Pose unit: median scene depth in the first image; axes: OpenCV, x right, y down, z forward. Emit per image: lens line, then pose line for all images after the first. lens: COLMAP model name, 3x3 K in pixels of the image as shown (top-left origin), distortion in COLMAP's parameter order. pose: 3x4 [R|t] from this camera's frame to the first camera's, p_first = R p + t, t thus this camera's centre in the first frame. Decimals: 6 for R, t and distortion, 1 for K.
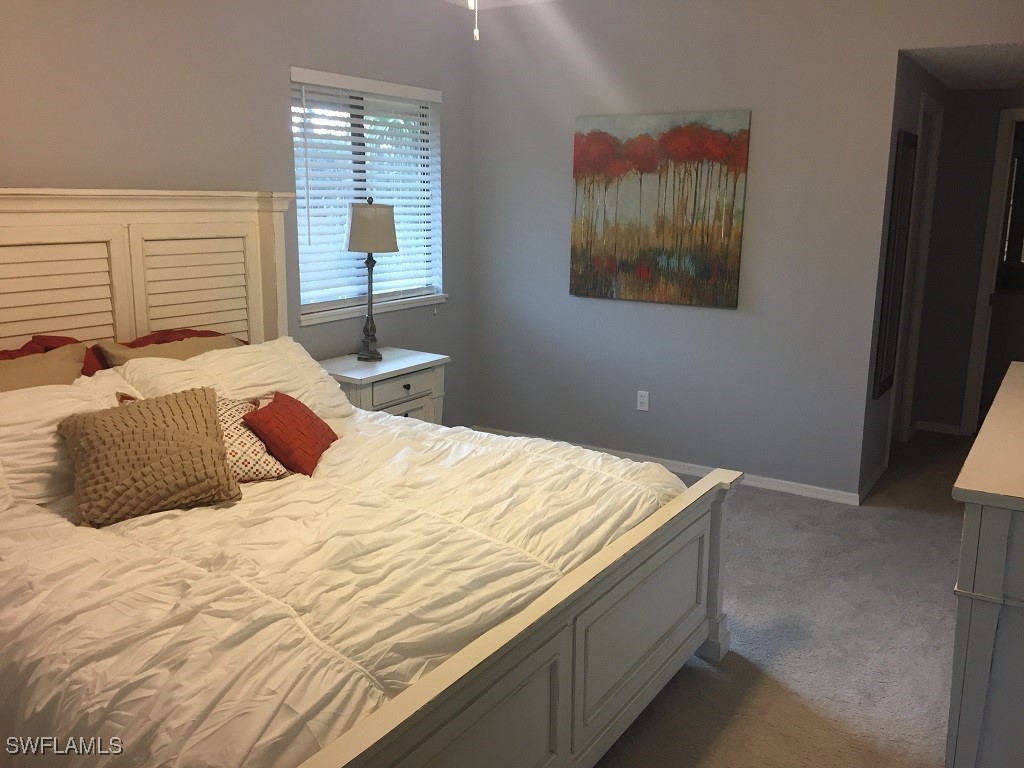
lens RADIAL K [[856.7, 0, 508.6], [0, 856.7, 383.8], [0, 0, 1]] dist [-0.000108, 0.001668]
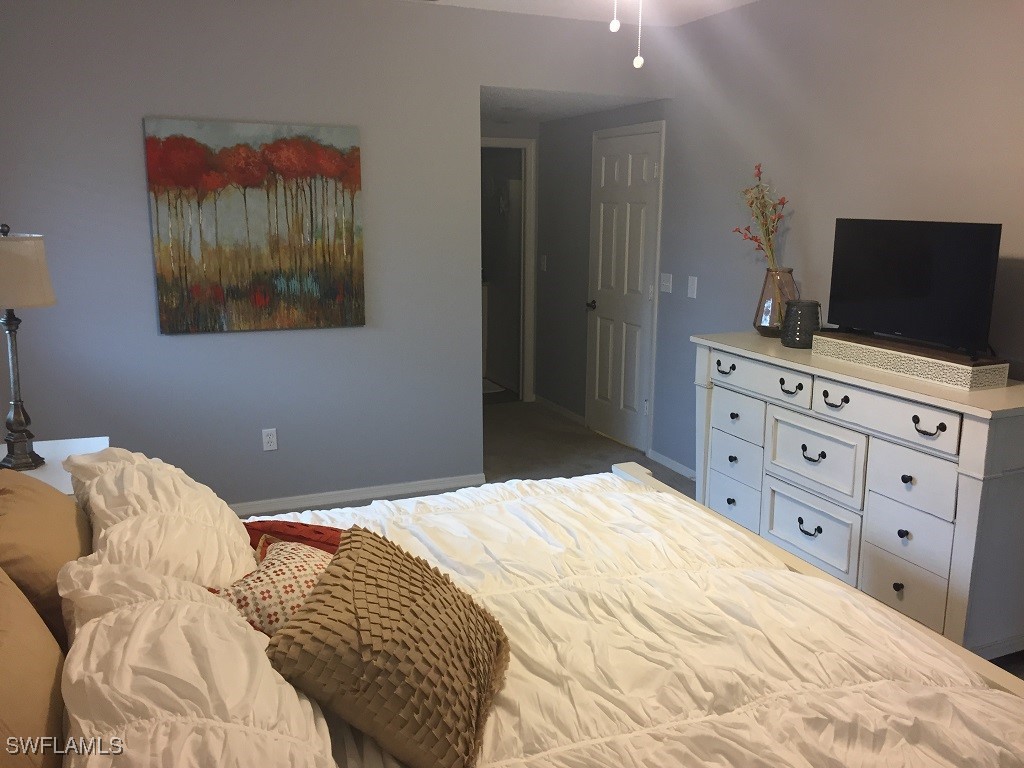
lens RADIAL K [[856.7, 0, 510.3], [0, 856.7, 380.6], [0, 0, 1]] dist [-0.000108, 0.001668]
pose [[0.556953, -0.168913, 0.813186, -0.448190], [0.173612, 0.981148, 0.084894, -0.077635], [-0.812196, 0.093896, 0.575779, 0.285182]]
